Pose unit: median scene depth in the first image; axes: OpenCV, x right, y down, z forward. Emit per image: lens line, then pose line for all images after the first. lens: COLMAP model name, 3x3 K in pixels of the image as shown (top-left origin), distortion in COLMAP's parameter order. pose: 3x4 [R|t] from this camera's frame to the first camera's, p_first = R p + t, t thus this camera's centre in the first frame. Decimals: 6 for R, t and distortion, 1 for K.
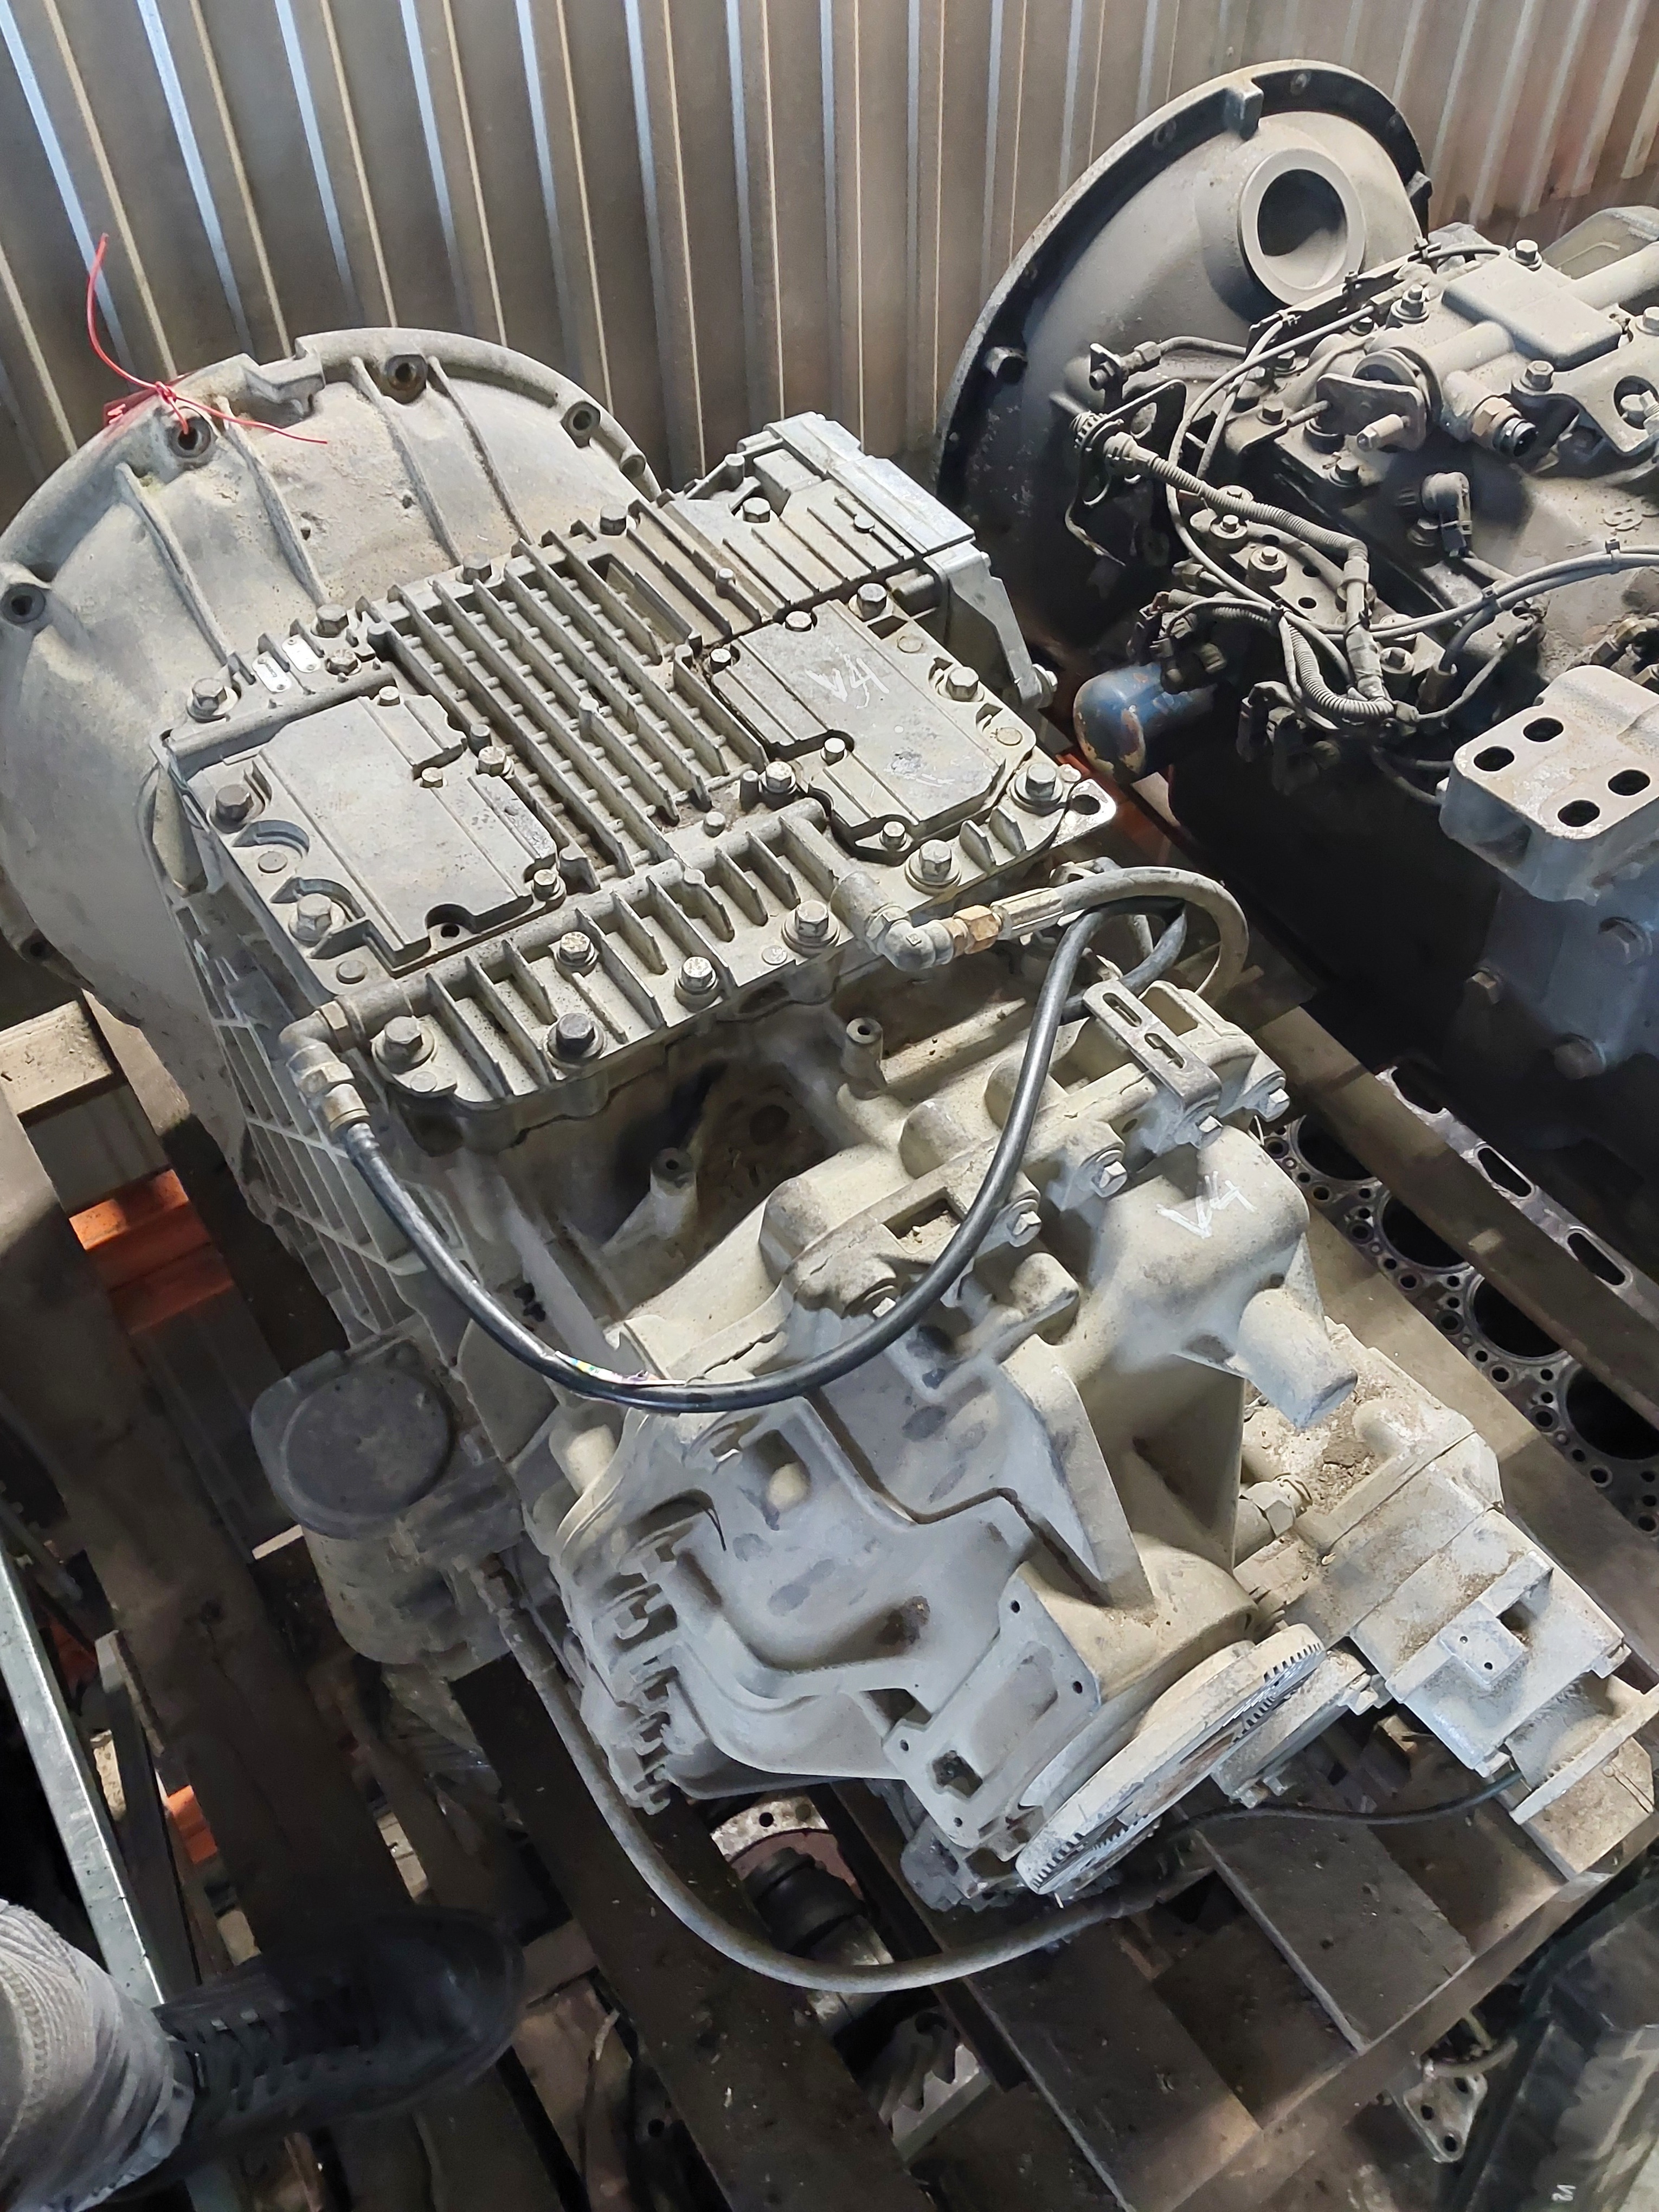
lens RADIAL K [[1753.8, 0, 822.3], [0, 1753.8, 1096.7], [0, 0, 1]] dist [0.009424, -0.000502]
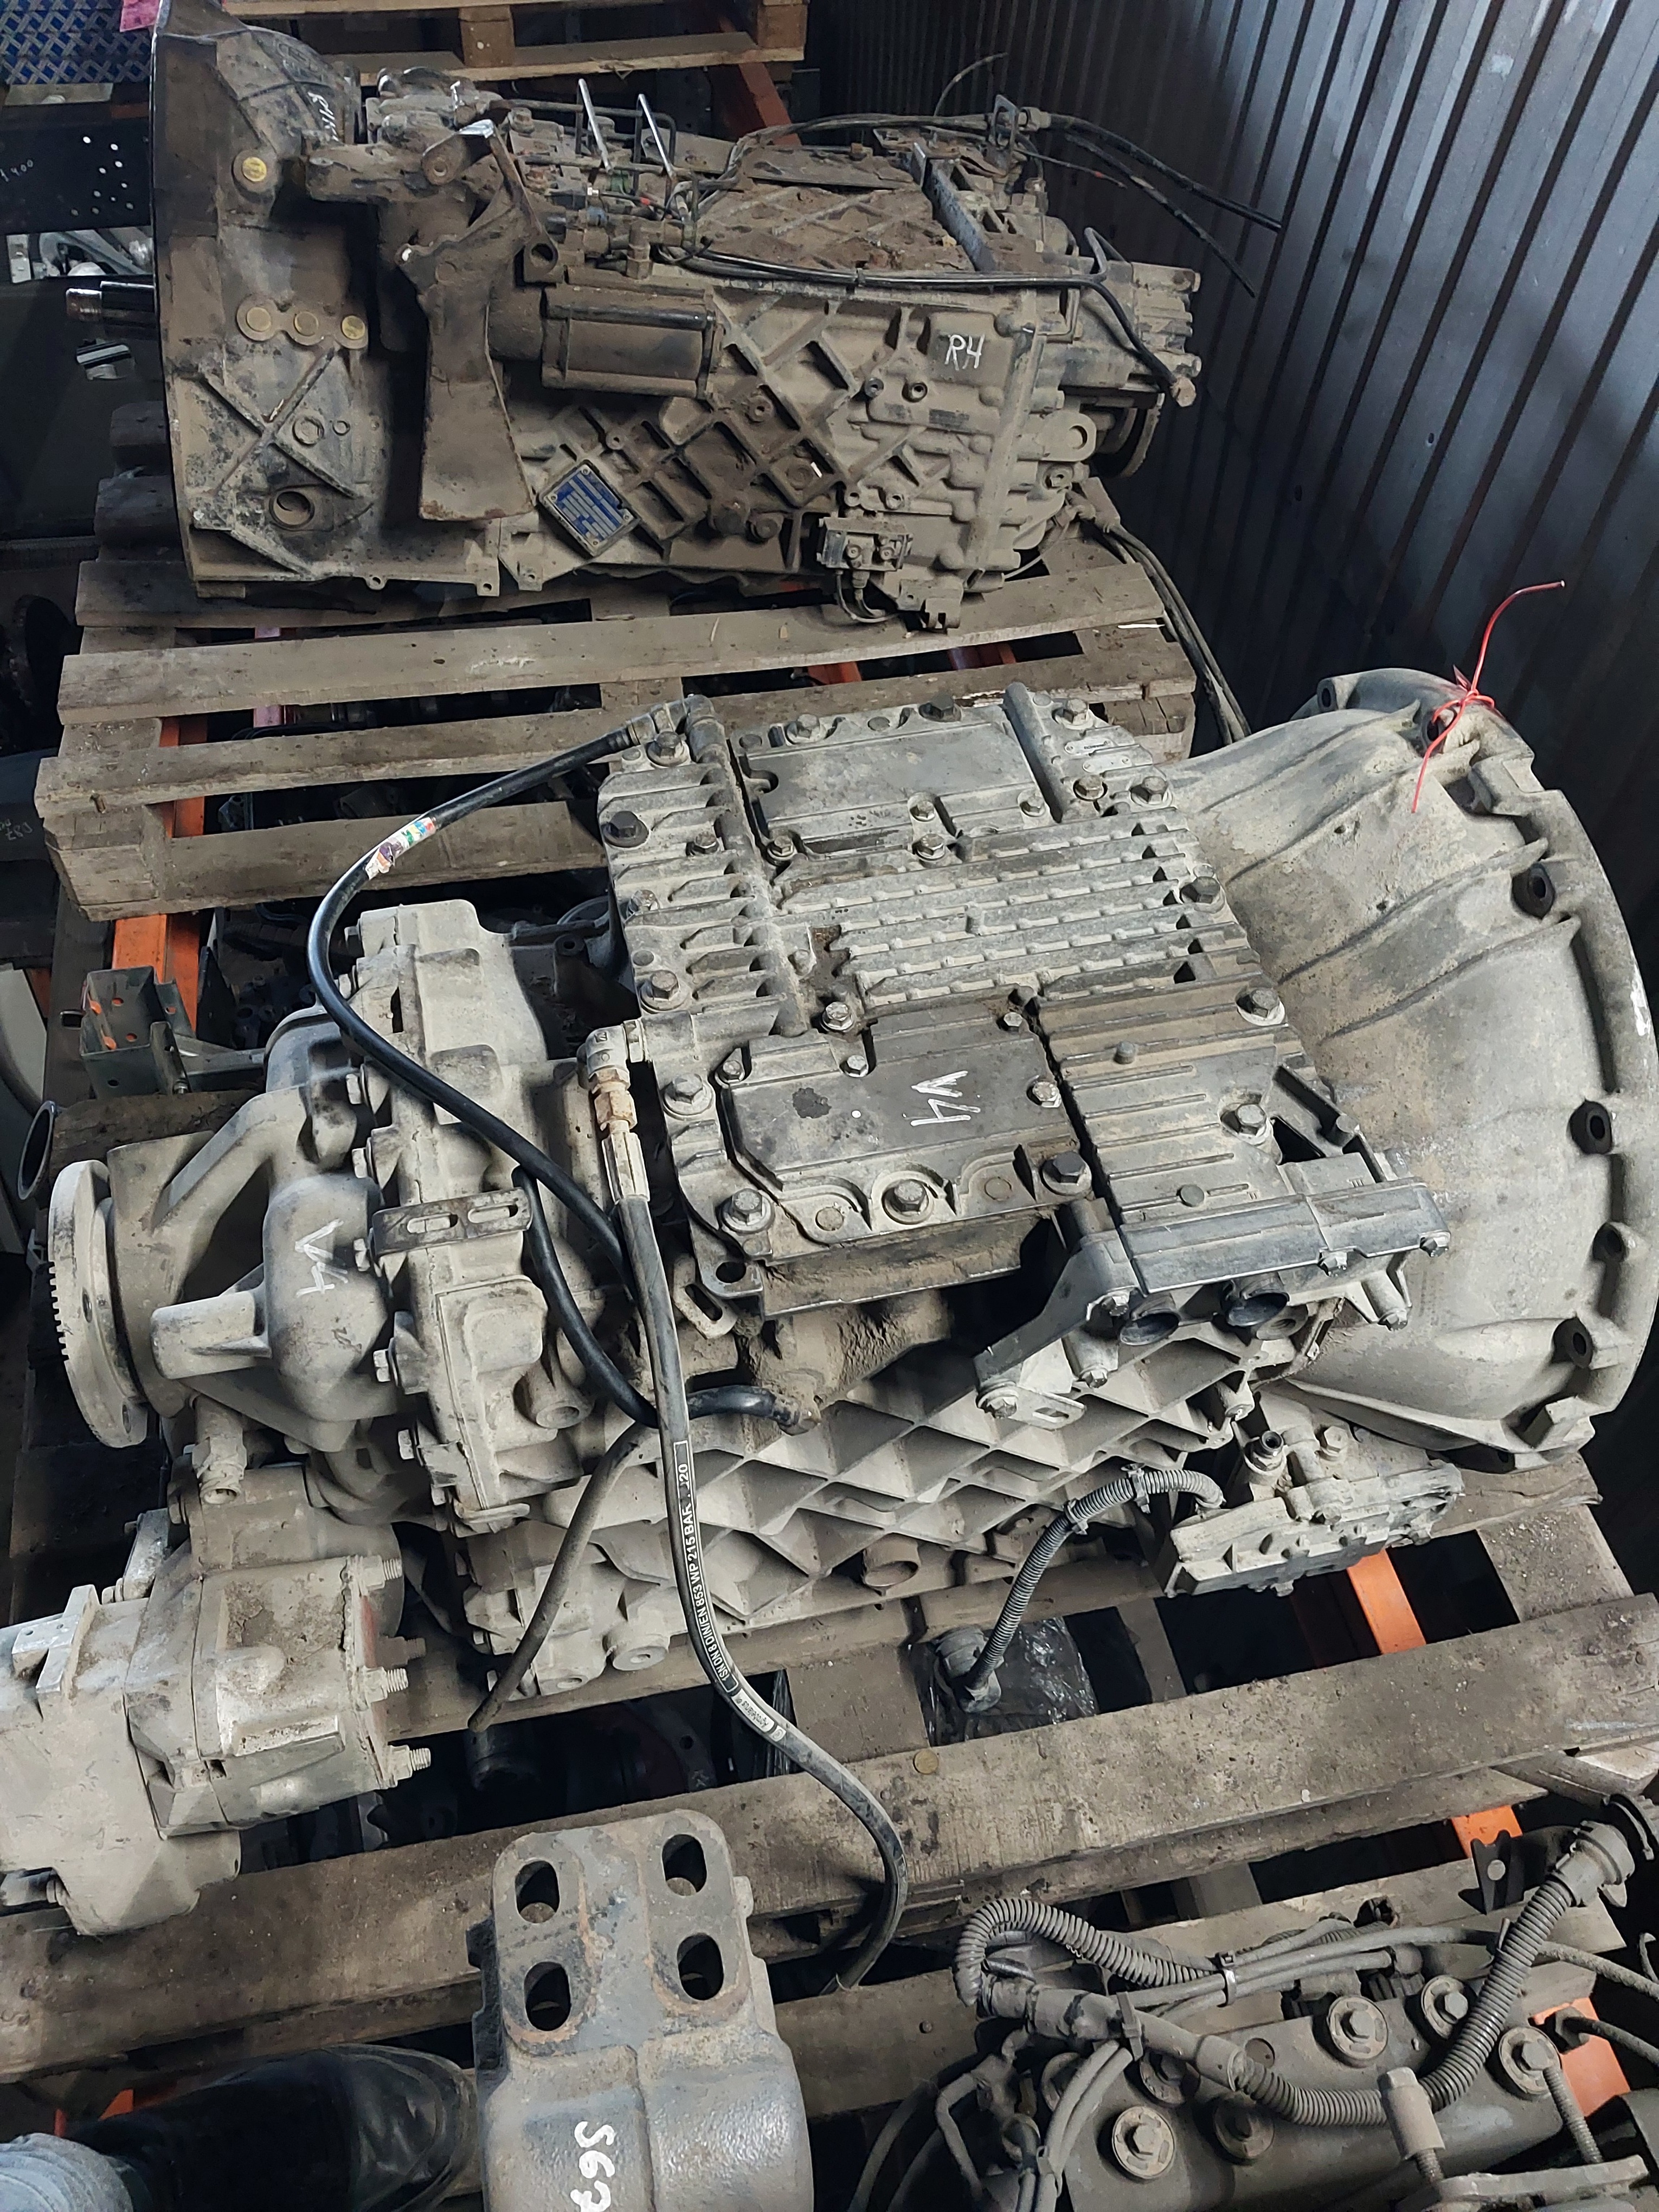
lens RADIAL K [[1753.8, 0, 818.7], [0, 1753.8, 1098.9], [0, 0, 1]] dist [0.009424, -0.000502]
pose [[-0.372326, 0.696329, -0.613595, 0.631758], [-0.757658, 0.153793, 0.634272, -0.798950], [0.536029, 0.701051, 0.470319, 0.505133]]
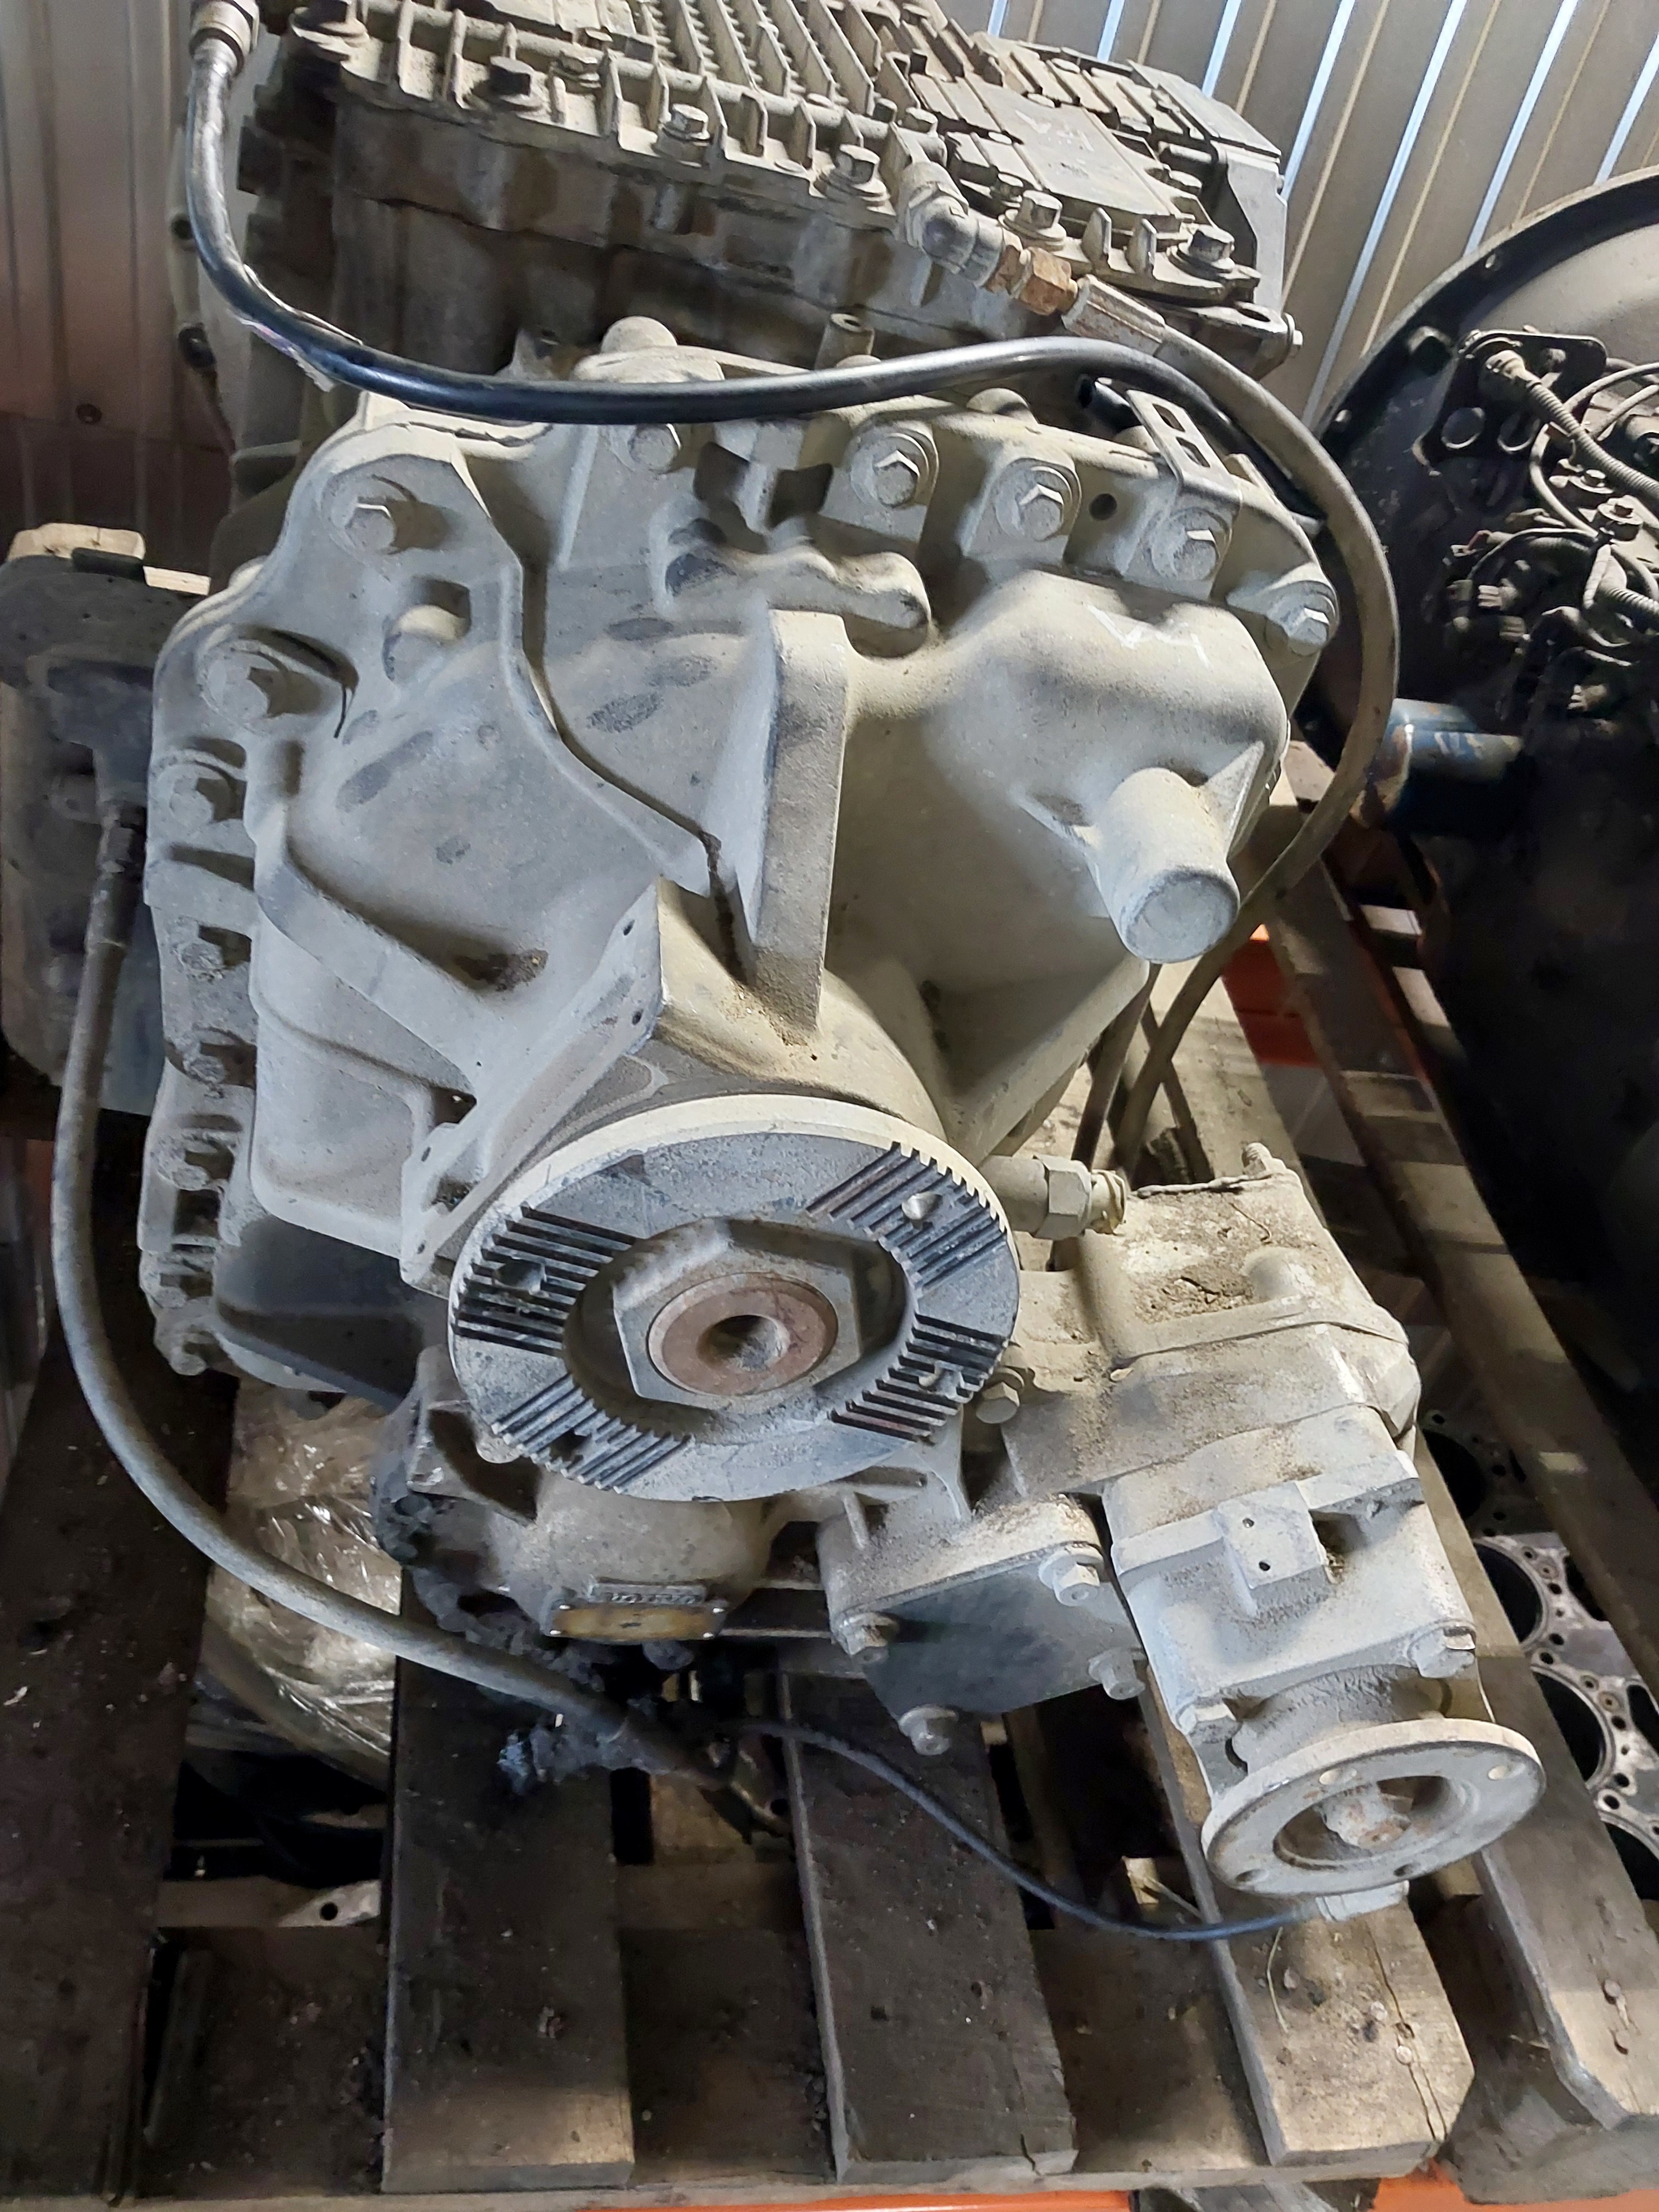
lens RADIAL K [[1753.8, 0, 815.7], [0, 1753.8, 1117.7], [0, 0, 1]] dist [0.009424, -0.000502]
pose [[0.873009, 0.433209, -0.224020, 0.306069], [-0.476532, 0.855451, -0.202783, 0.389203], [0.103791, 0.283784, 0.953255, 0.319405]]
